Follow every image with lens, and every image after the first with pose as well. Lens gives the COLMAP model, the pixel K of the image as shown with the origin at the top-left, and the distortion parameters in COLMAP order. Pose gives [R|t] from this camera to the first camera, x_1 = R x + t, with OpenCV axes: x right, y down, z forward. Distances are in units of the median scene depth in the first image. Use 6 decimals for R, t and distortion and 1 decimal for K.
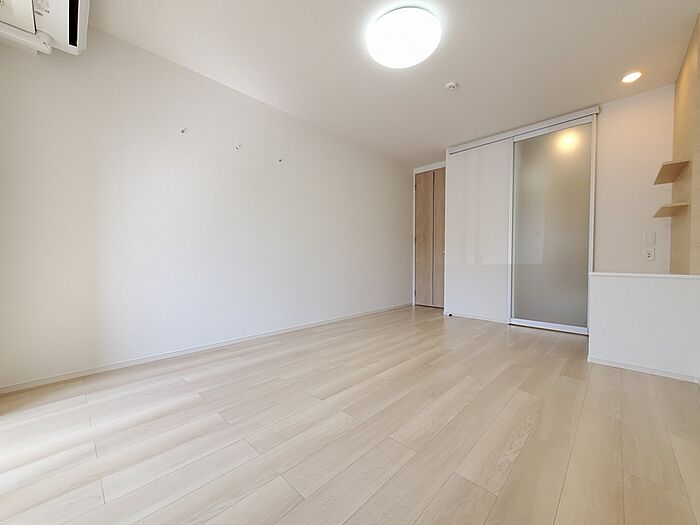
lens RADIAL K [[275.1, 0, 350.0], [0, 275.1, 262.5], [0, 0, 1]] dist [-0.008895, -0.000035]
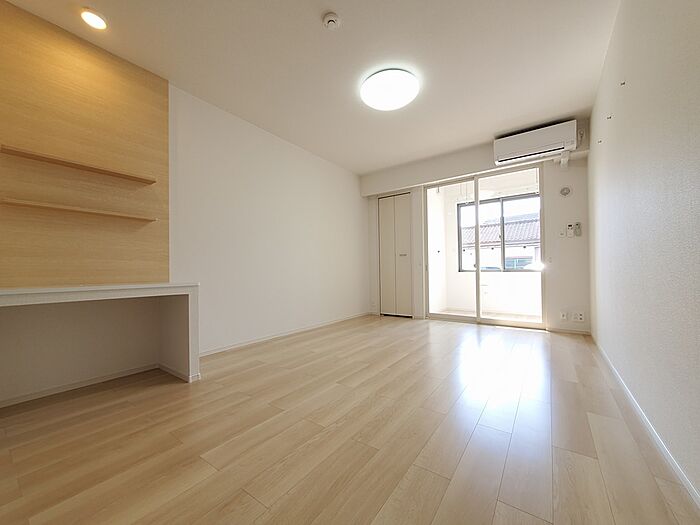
lens RADIAL K [[275.1, 0, 350.0], [0, 275.1, 262.5], [0, 0, 1]] dist [-0.008895, -0.000035]
pose [[-0.989918, 0.000623, -0.141637, 0.493196], [0.002540, 0.999908, -0.013359, -0.017038], [0.141616, -0.013584, -0.989829, 1.971520]]
